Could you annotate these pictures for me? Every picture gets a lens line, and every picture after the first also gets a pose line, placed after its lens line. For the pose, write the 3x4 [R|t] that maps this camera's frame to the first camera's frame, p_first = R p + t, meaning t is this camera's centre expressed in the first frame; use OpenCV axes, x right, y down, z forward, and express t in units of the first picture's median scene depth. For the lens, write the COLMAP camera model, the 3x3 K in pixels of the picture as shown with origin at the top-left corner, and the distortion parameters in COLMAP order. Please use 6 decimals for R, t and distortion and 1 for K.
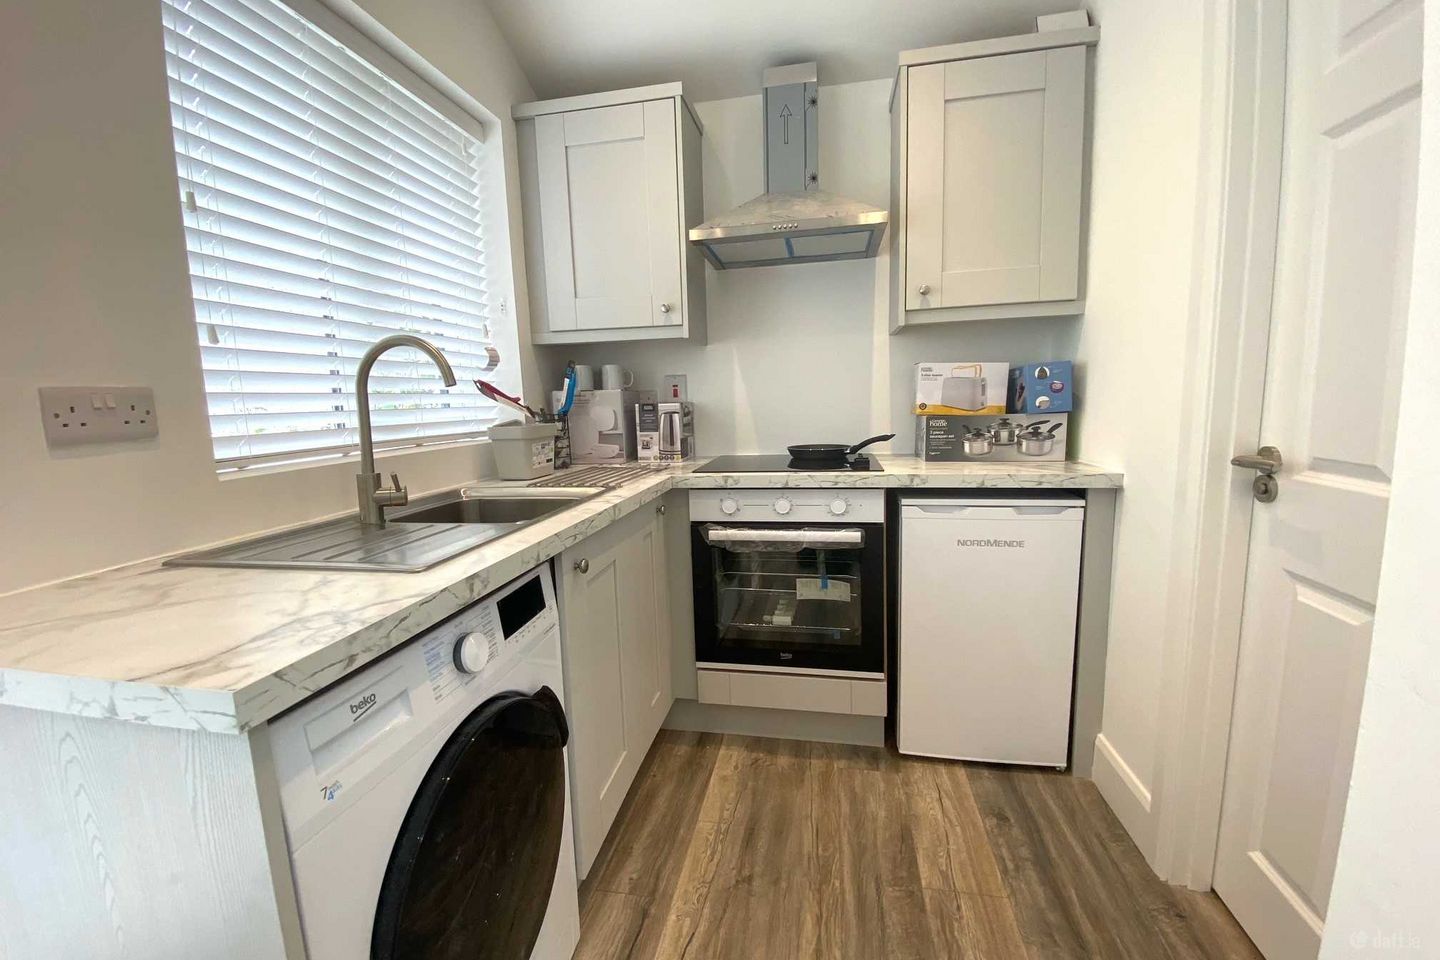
lens RADIAL K [[560.5, 0, 713.8], [0, 560.5, 478.5], [0, 0, 1]] dist [0.022845, -0.036876]
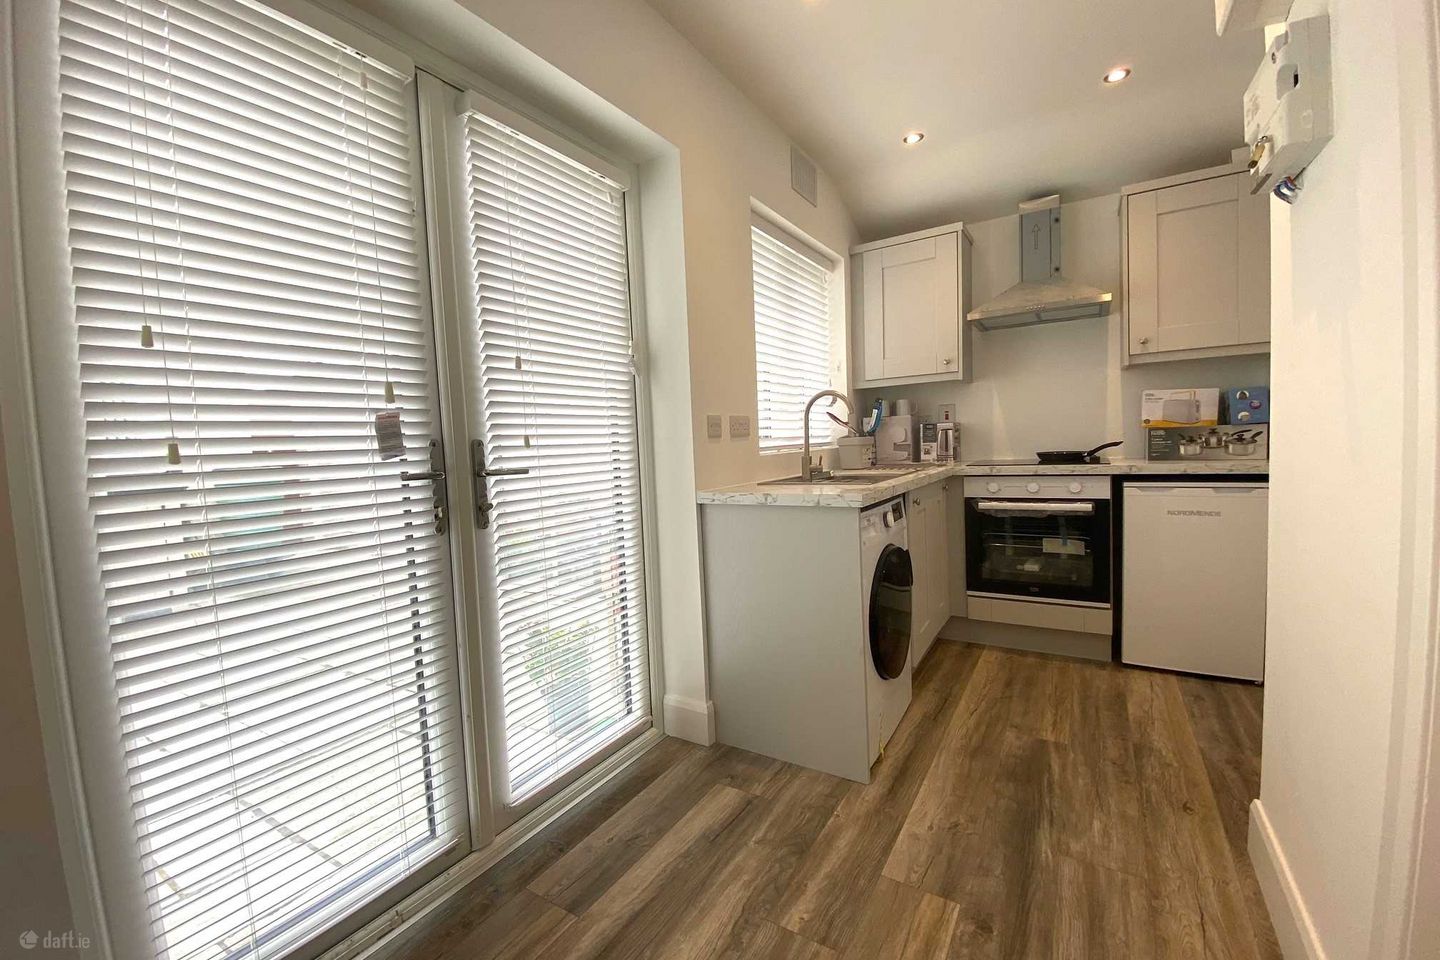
lens RADIAL K [[560.5, 0, 713.8], [0, 560.5, 478.5], [0, 0, 1]] dist [0.022845, -0.036876]
pose [[0.928006, 0.015232, -0.372253, -0.108403], [-0.035028, 0.998305, -0.046473, 0.121687], [0.370915, 0.056167, 0.926967, -0.712029]]
